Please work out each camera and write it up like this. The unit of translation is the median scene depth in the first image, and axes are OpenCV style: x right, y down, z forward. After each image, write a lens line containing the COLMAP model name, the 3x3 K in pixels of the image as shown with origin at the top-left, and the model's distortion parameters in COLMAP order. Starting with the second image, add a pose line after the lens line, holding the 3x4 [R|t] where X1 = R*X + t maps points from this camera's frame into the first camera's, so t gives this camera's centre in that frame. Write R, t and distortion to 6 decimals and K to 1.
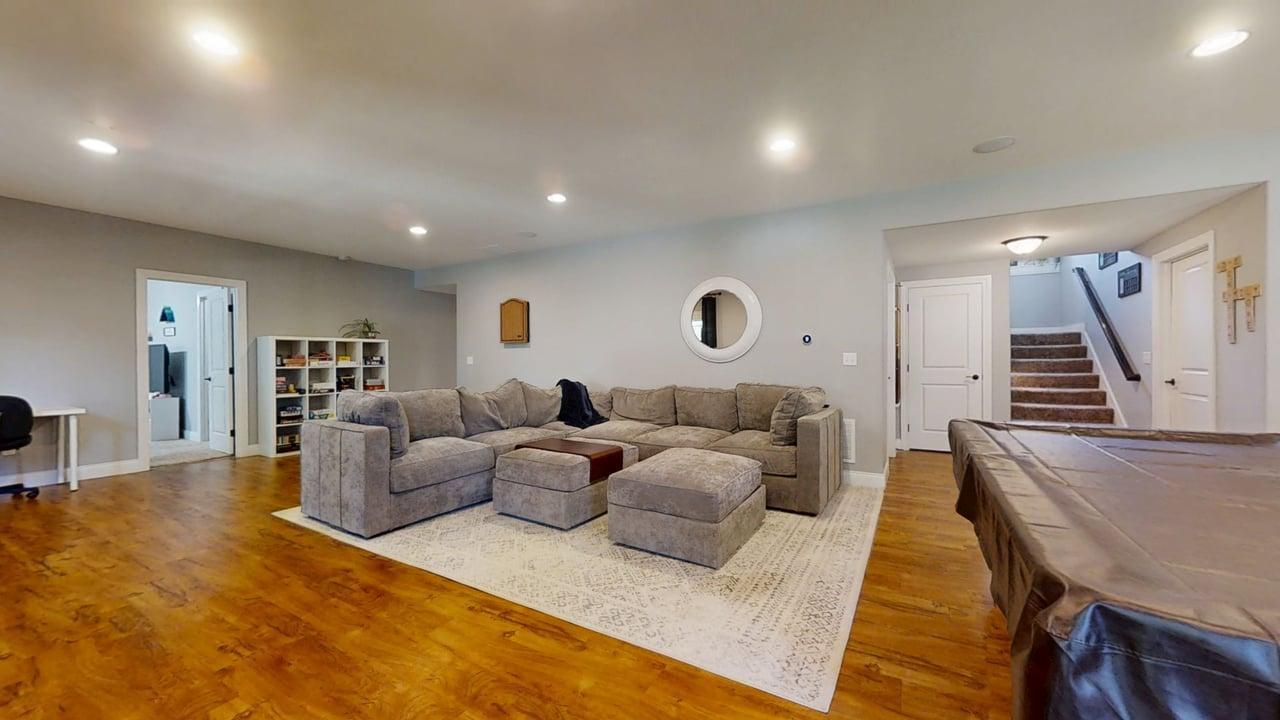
lens RADIAL K [[469.4, 0, 639.9], [0, 469.4, 362.4], [0, 0, 1]] dist [0.000308, -0.000045]
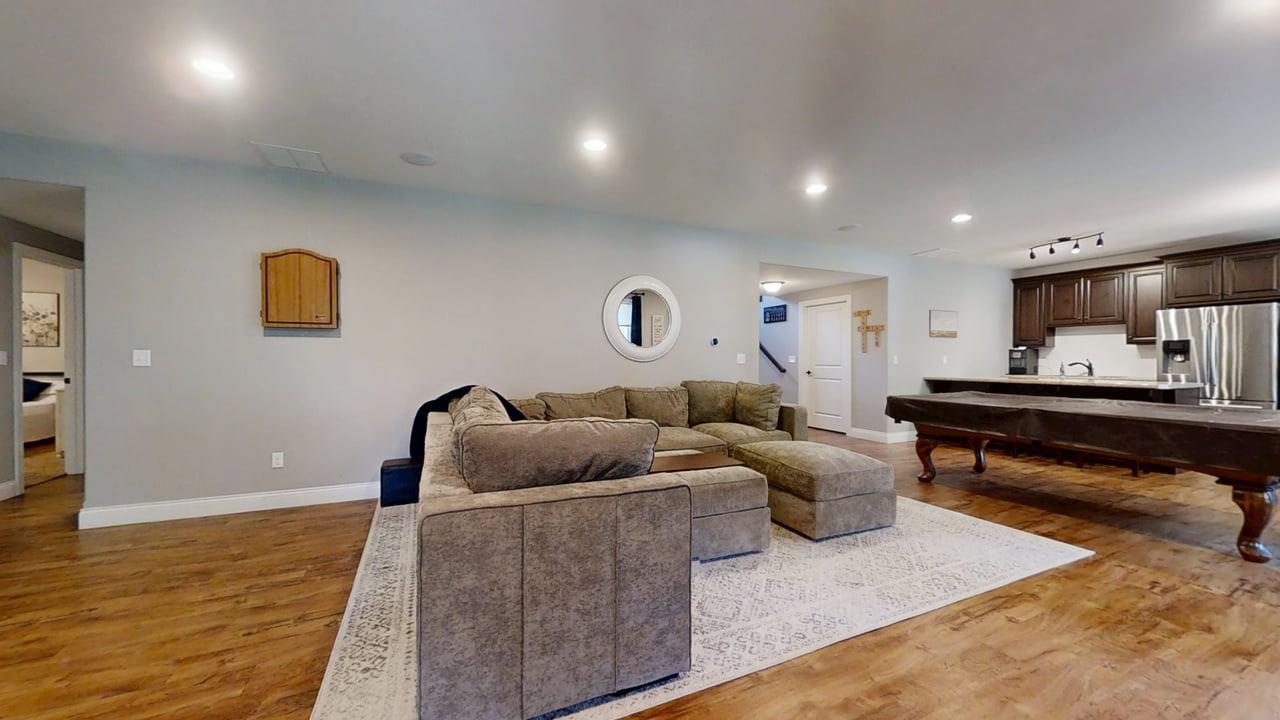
lens RADIAL K [[469.4, 0, 640.2], [0, 469.4, 361.5], [0, 0, 1]] dist [0.000308, -0.000045]
pose [[0.570970, -0.000249, 0.820971, -0.691205], [0.005286, 0.999980, -0.003373, 0.001903], [-0.820954, 0.006265, 0.570961, 0.463832]]
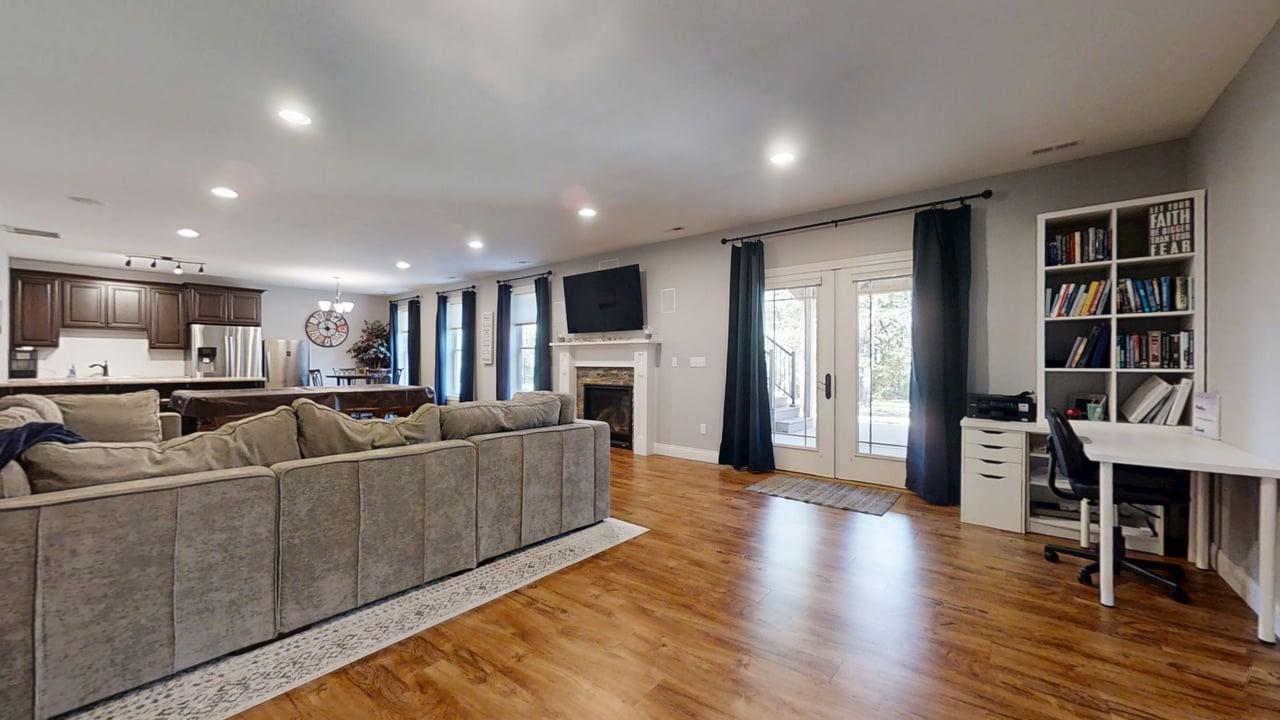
lens RADIAL K [[469.4, 0, 637.3], [0, 469.4, 365.7], [0, 0, 1]] dist [0.000308, -0.000045]
pose [[-0.987813, 0.000189, 0.155645, -0.690102], [0.002837, 0.999855, 0.016791, -0.008146], [-0.155620, 0.017028, -0.987670, 1.448091]]
